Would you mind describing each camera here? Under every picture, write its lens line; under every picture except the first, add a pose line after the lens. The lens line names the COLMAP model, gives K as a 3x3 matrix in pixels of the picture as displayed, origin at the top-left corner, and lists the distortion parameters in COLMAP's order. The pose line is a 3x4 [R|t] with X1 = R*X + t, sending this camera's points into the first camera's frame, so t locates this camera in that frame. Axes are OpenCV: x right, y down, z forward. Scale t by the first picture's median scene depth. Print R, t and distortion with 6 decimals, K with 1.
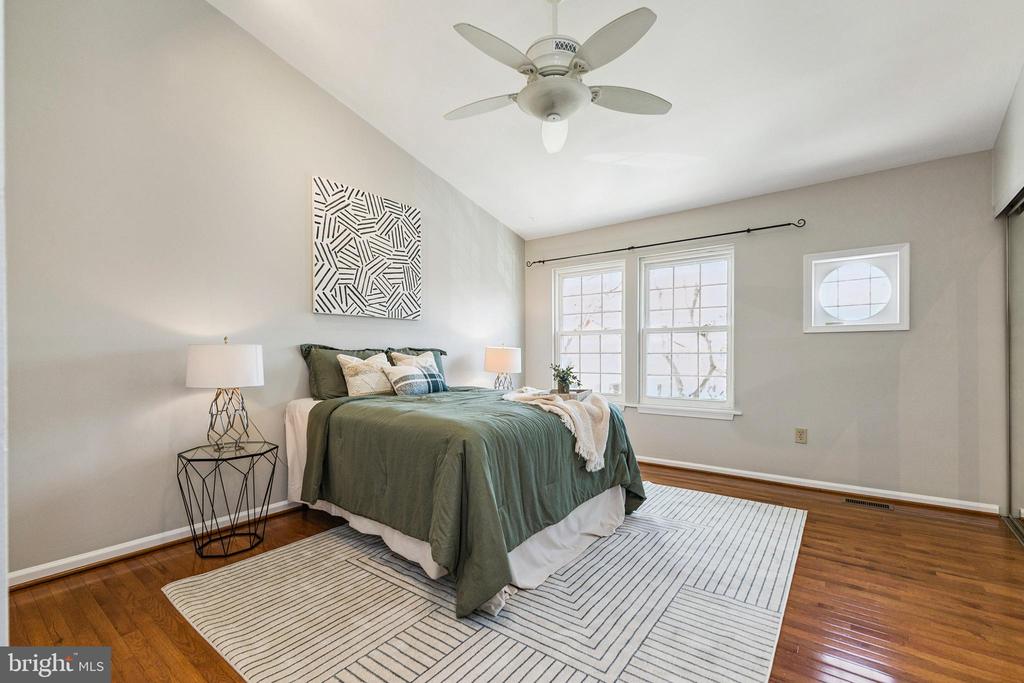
lens RADIAL K [[452.0, 0, 512.0], [0, 452.0, 341.5], [0, 0, 1]] dist [0.025005, -0.000037]
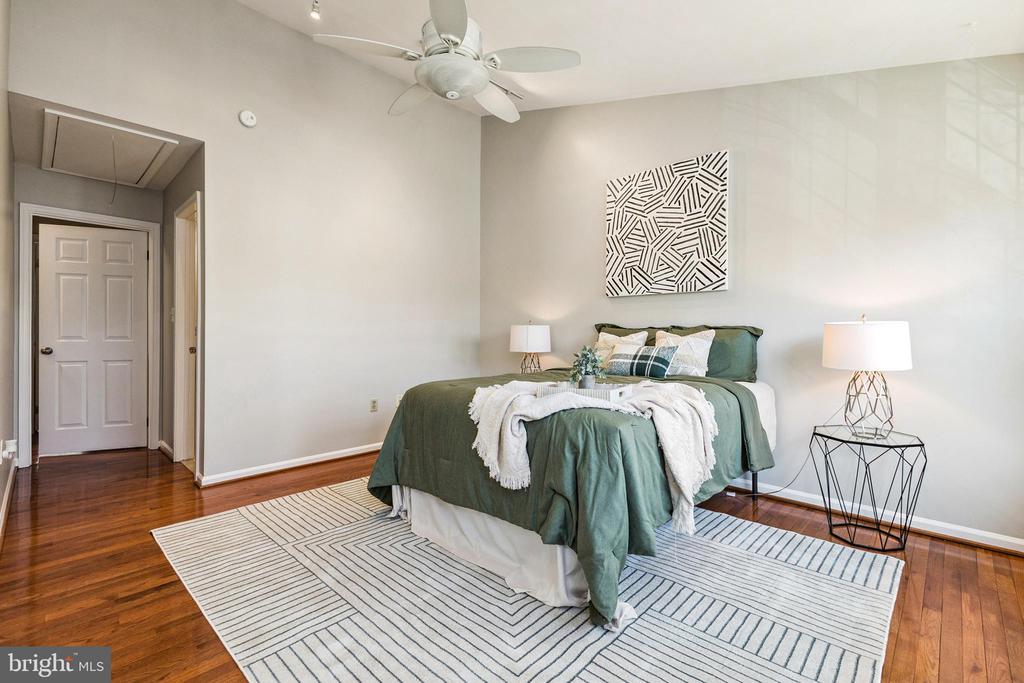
lens RADIAL K [[443.3, 0, 532.5], [0, 443.3, 330.7], [0, 0, 1]] dist [-0.002279, -0.000169]
pose [[-0.072209, 0.001067, -0.997389, 0.671837], [0.021956, 0.999759, -0.000520, 0.019061], [0.997148, -0.021937, -0.072215, 0.811320]]
